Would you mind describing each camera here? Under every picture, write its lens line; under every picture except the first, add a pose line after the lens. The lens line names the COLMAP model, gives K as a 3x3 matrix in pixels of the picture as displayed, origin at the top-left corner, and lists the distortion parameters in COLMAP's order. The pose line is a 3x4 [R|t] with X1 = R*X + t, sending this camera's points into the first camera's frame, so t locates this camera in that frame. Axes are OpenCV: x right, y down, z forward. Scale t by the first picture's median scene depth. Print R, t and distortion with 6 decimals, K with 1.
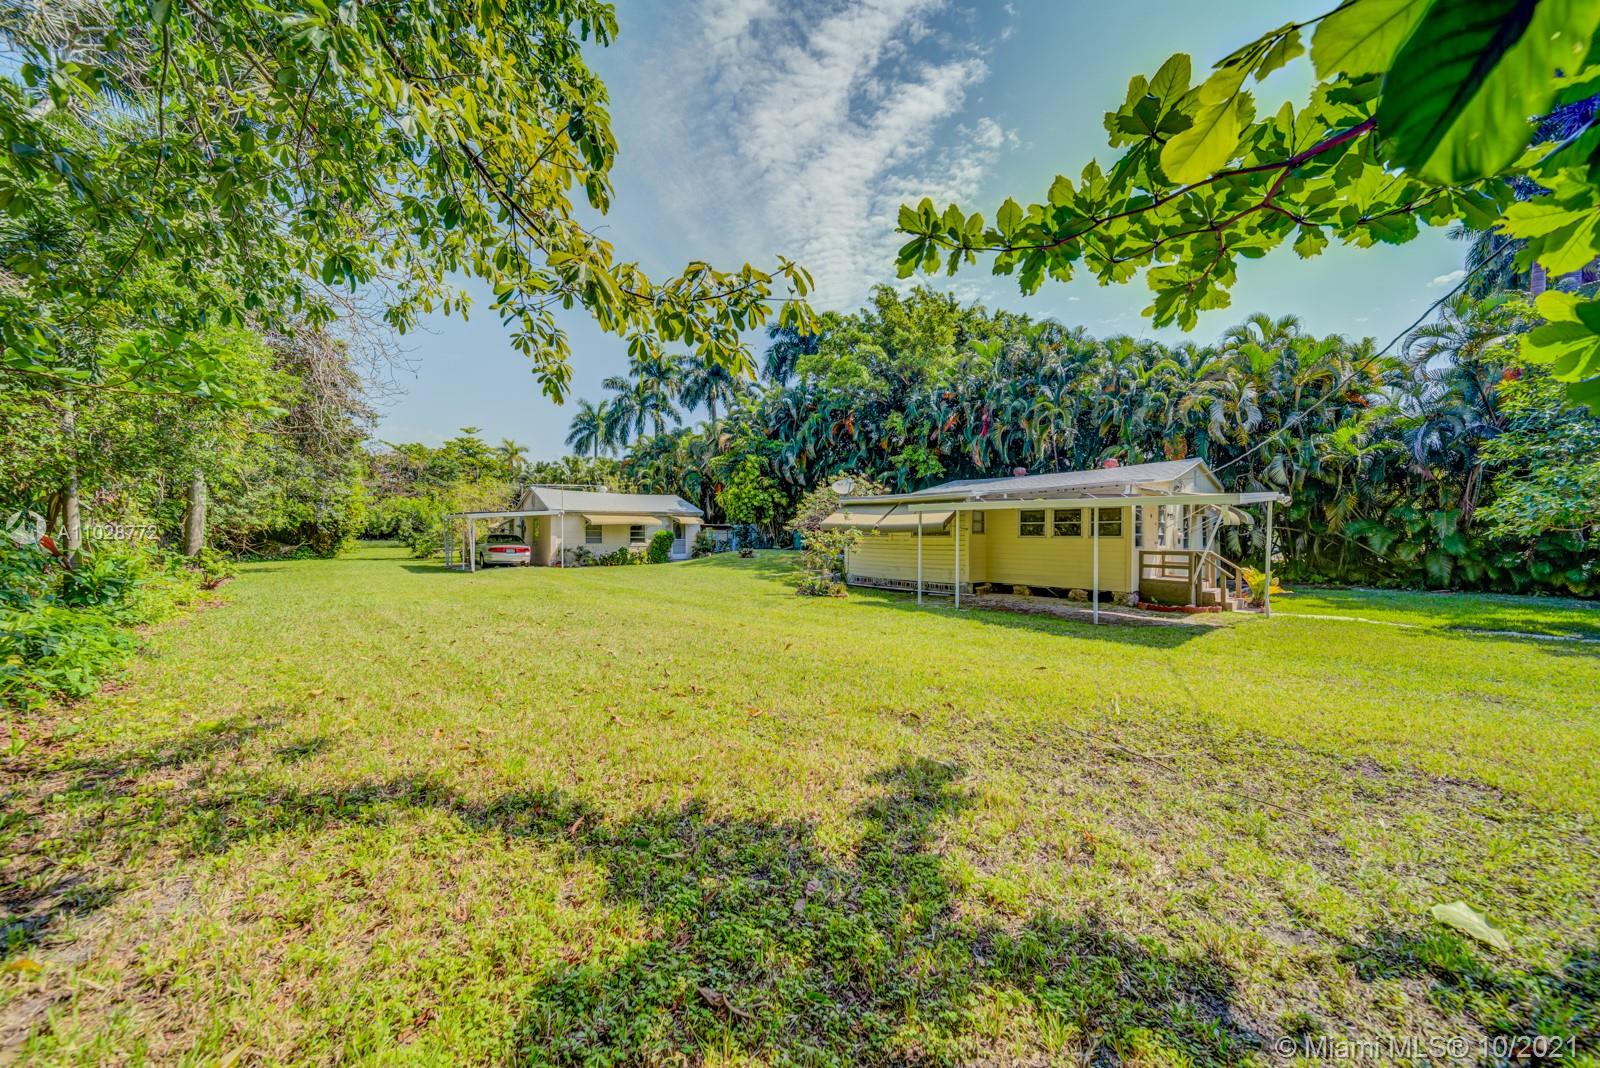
lens RADIAL K [[563.5, 0, 801.4], [0, 563.5, 543.8], [0, 0, 1]] dist [-0.001996, -0.000111]
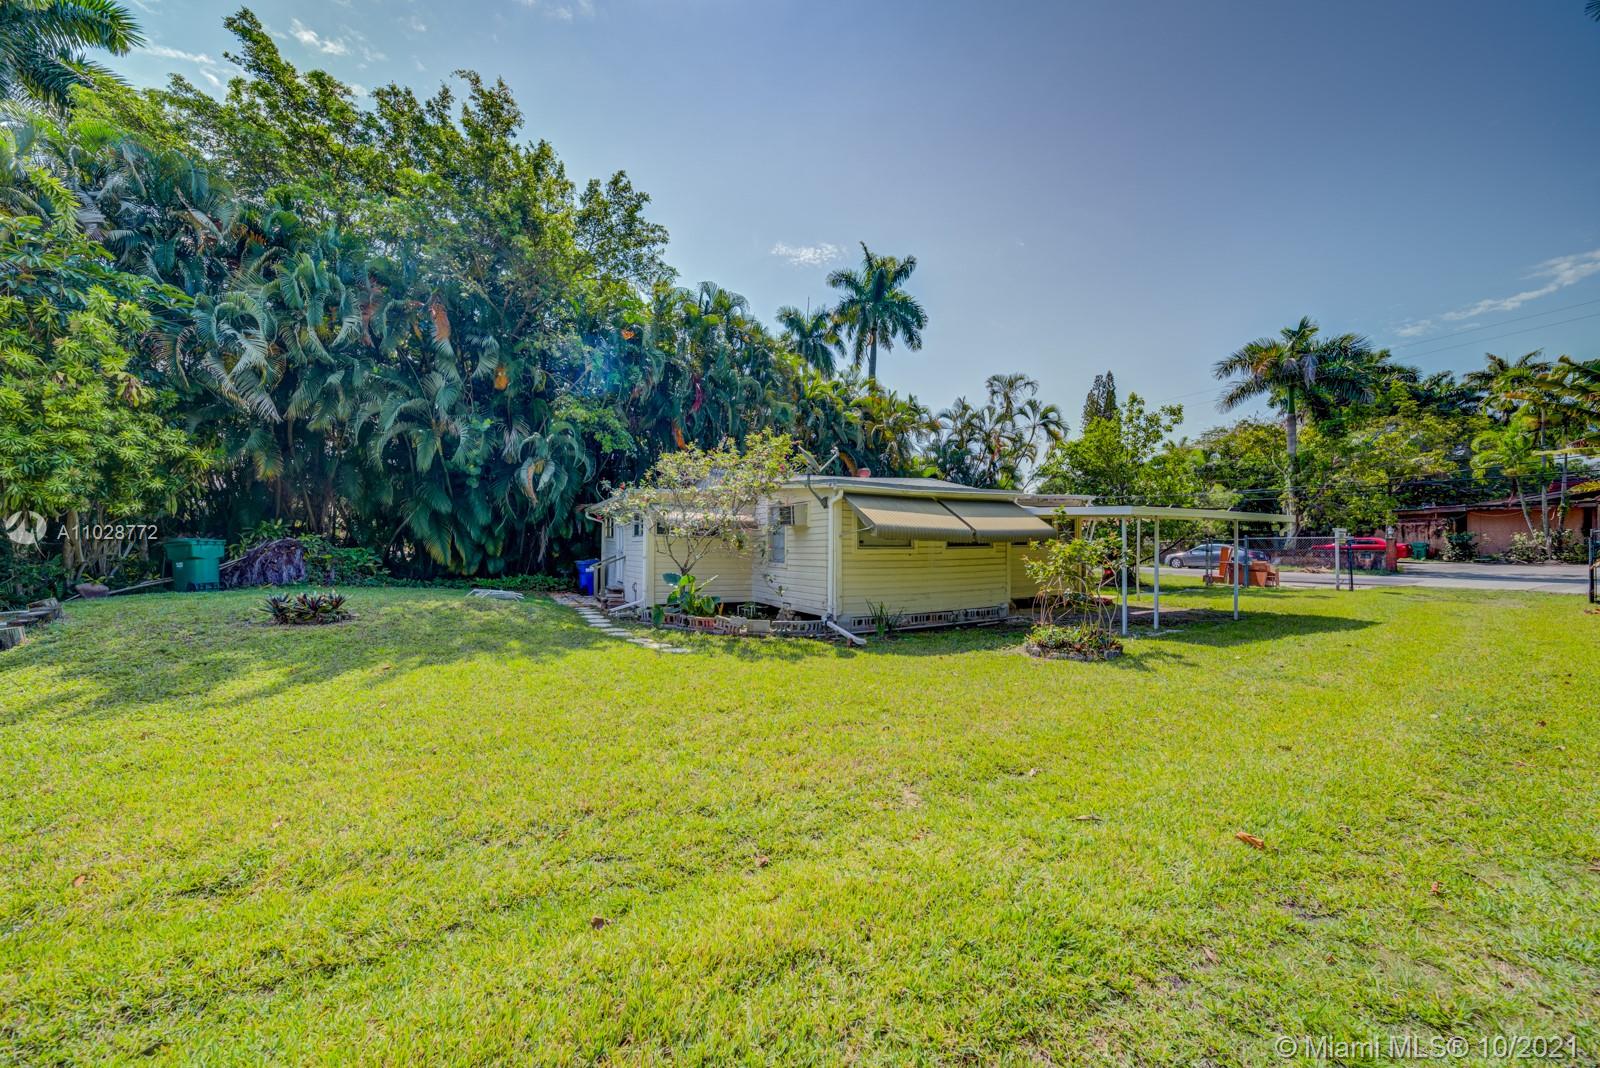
lens RADIAL K [[563.5, 0, 799.1], [0, 563.5, 535.8], [0, 0, 1]] dist [-0.001996, -0.000111]
pose [[0.247695, 0.007140, 0.968812, -0.292614], [0.020738, 0.999705, -0.012669, -0.012973], [-0.968616, 0.023229, 0.247474, 0.562551]]
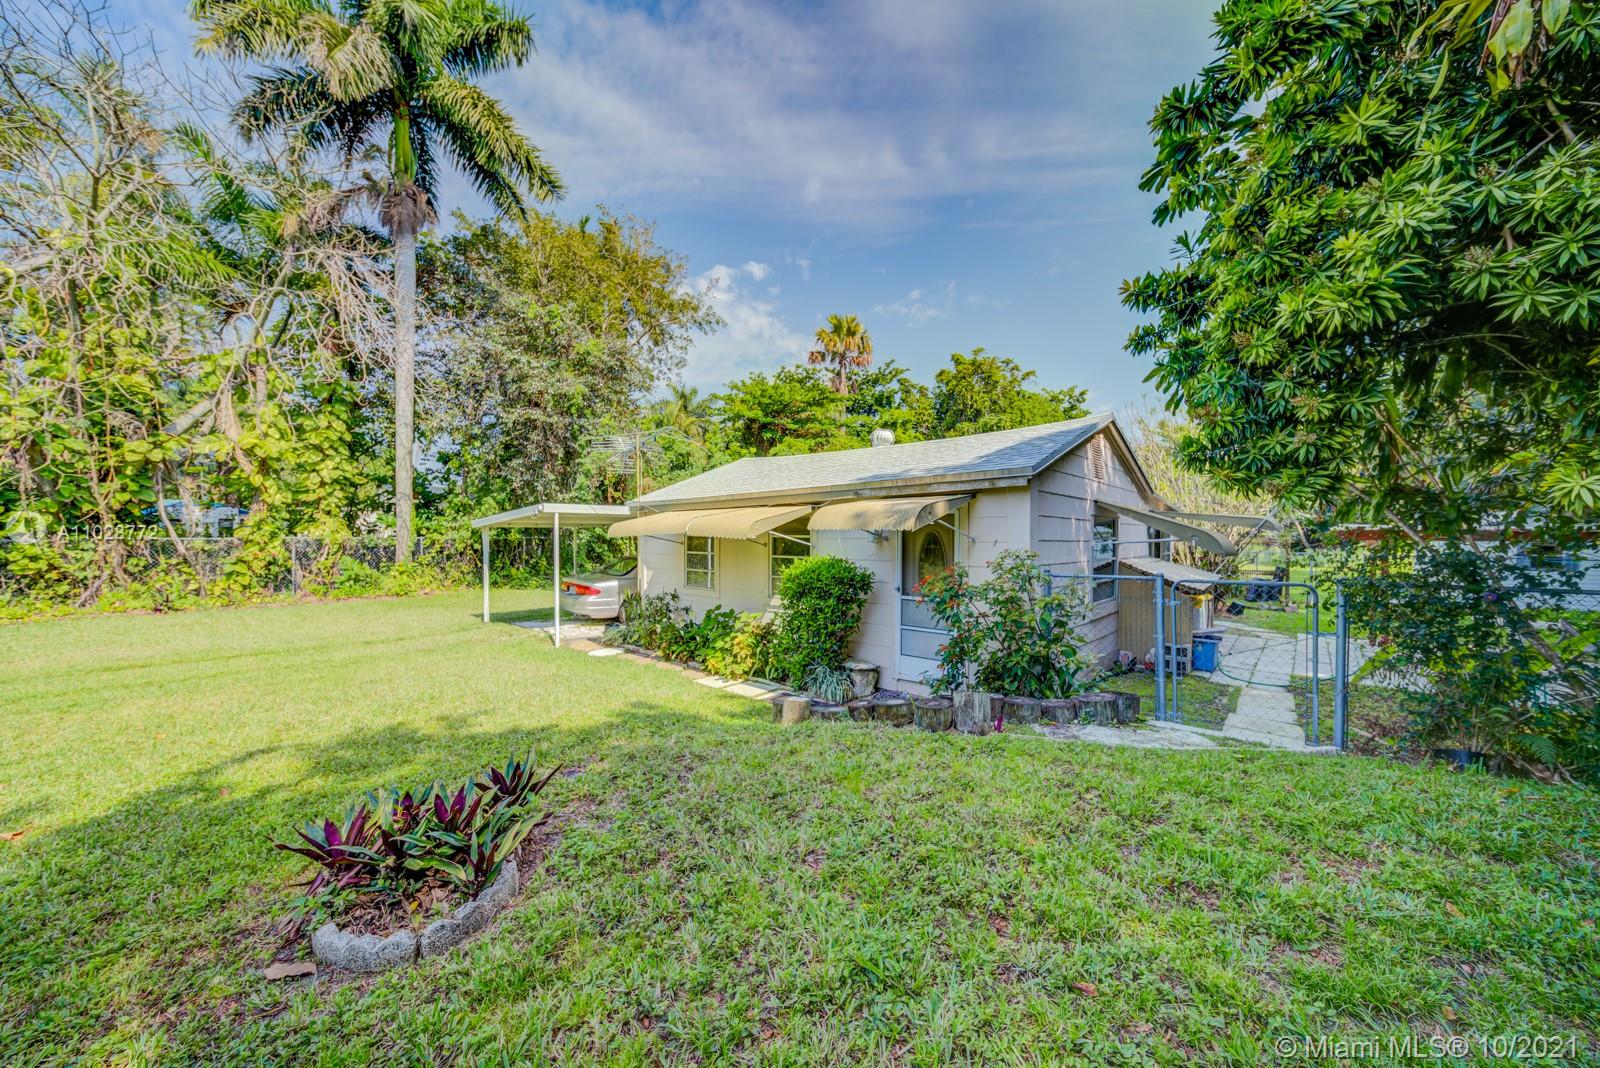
lens RADIAL K [[563.5, 0, 804.5], [0, 563.5, 524.5], [0, 0, 1]] dist [-0.001996, -0.000111]
pose [[0.130740, -0.020120, -0.991212, 0.002351], [-0.021962, 0.999490, -0.023185, -0.030363], [0.991173, 0.024800, 0.130232, 0.904740]]
